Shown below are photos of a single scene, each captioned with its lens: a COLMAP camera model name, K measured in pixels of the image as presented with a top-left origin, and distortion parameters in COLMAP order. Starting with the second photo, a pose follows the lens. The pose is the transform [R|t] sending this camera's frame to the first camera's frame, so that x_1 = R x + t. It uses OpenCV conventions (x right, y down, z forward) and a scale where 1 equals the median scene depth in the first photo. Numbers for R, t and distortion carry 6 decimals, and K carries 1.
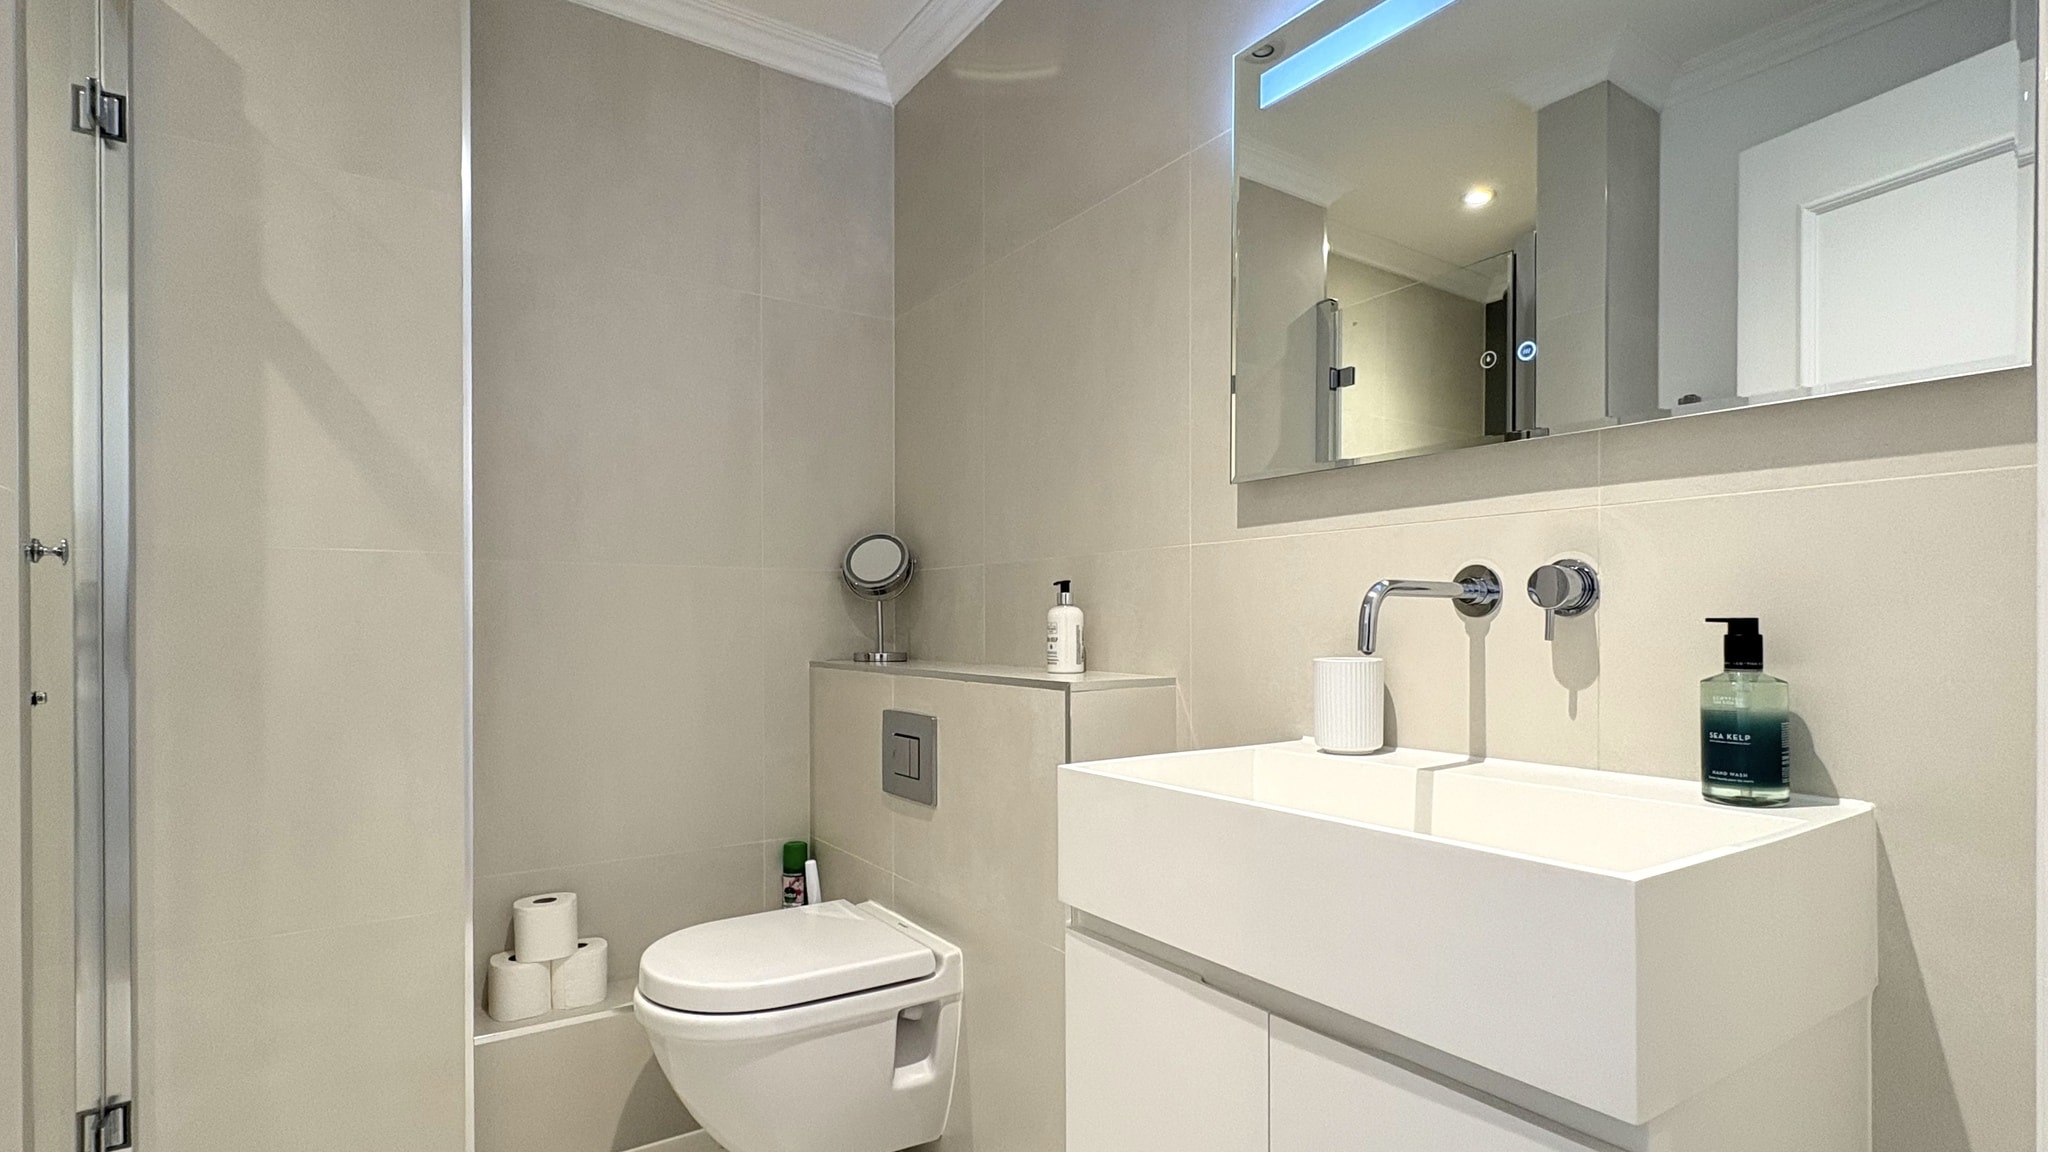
lens RADIAL K [[974.9, 0, 1027.1], [0, 974.9, 623.4], [0, 0, 1]] dist [-0.005096, 0.000414]
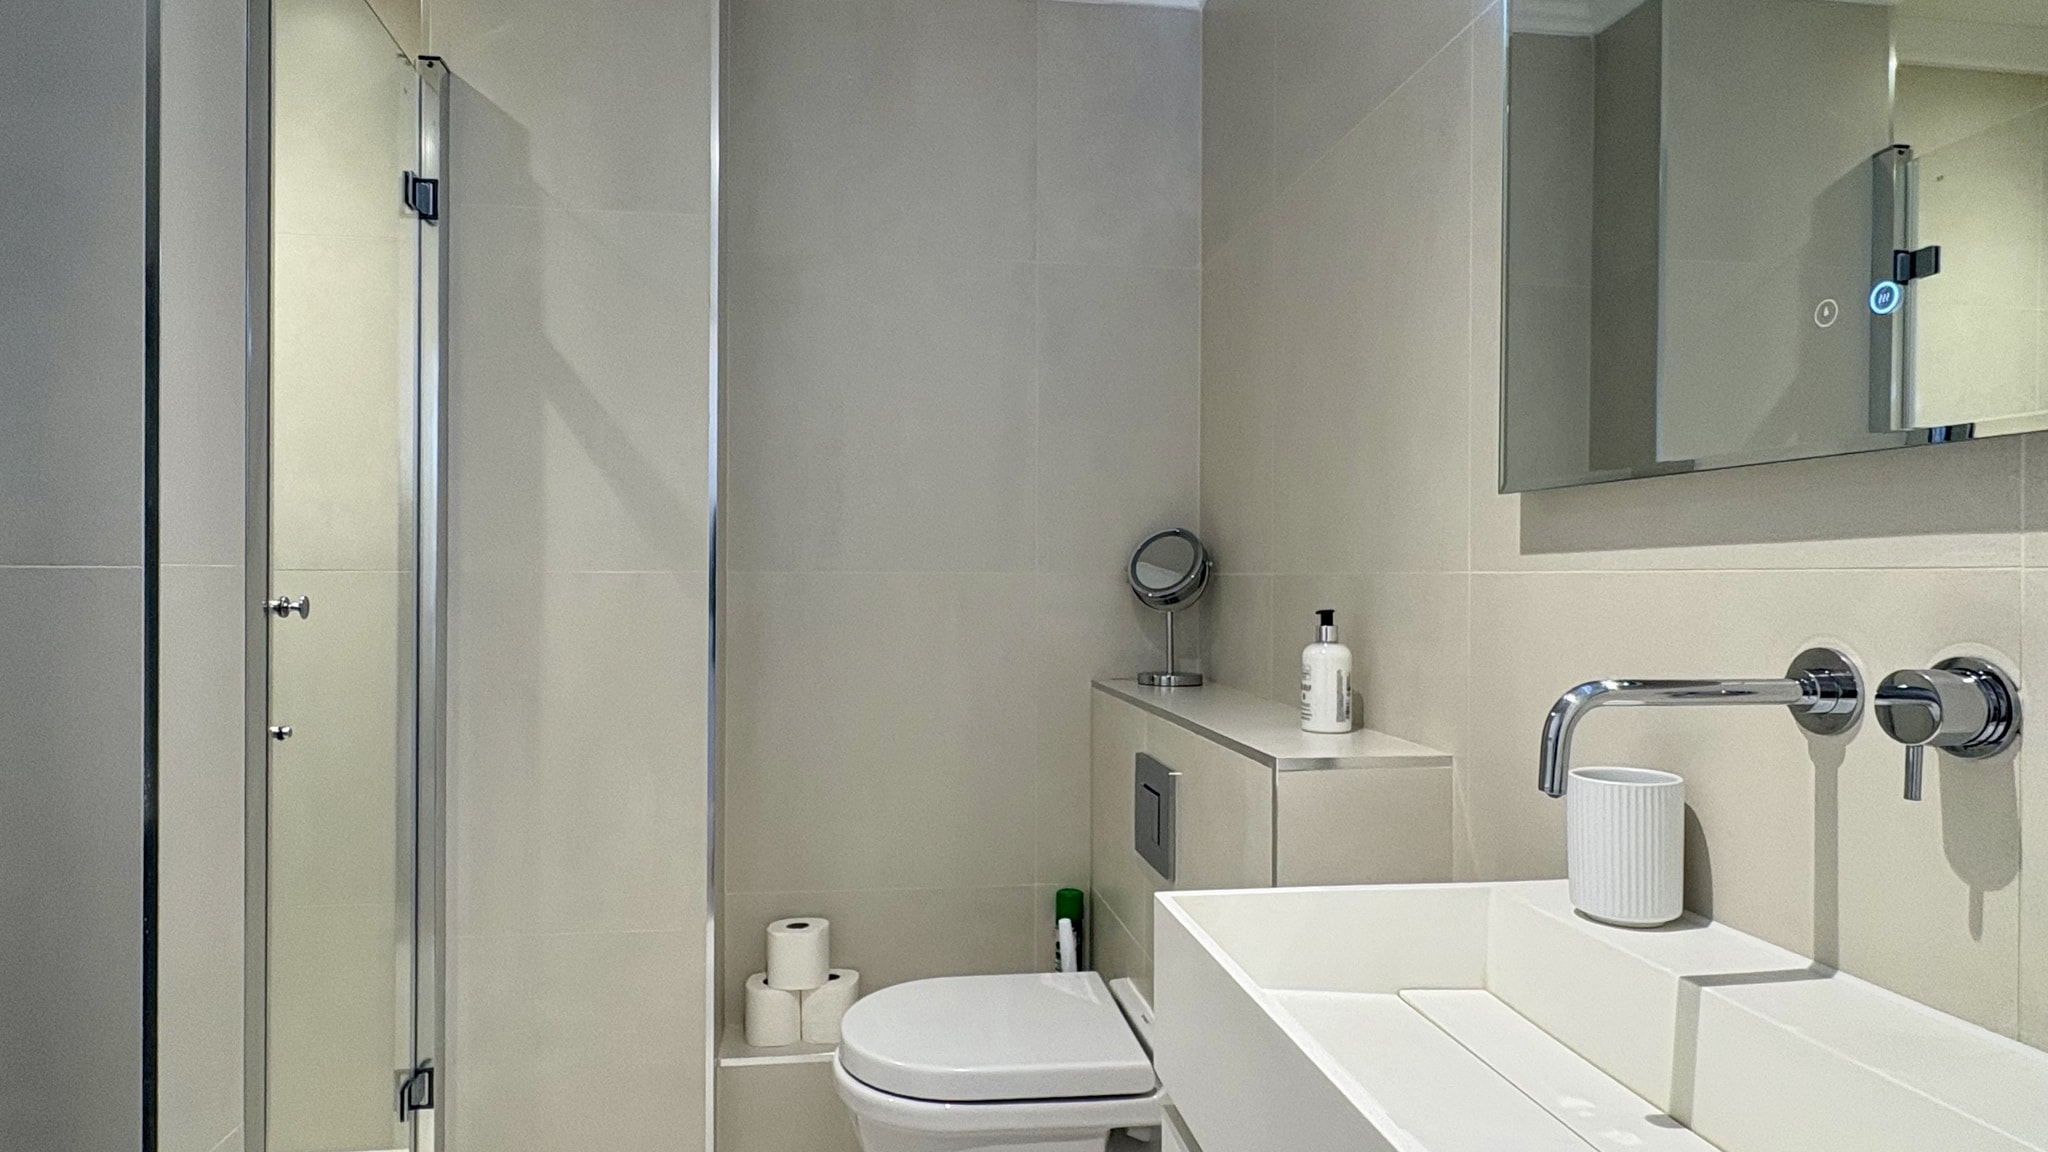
lens RADIAL K [[1140.8, 0, 1019.8], [0, 1140.8, 576.5], [0, 0, 1]] dist [-0.005997, 0.003474]
pose [[0.893642, 0.006352, -0.448735, 0.224610], [-0.007073, 0.999975, 0.000069, -0.068496], [0.448724, 0.003113, 0.893665, 0.097535]]
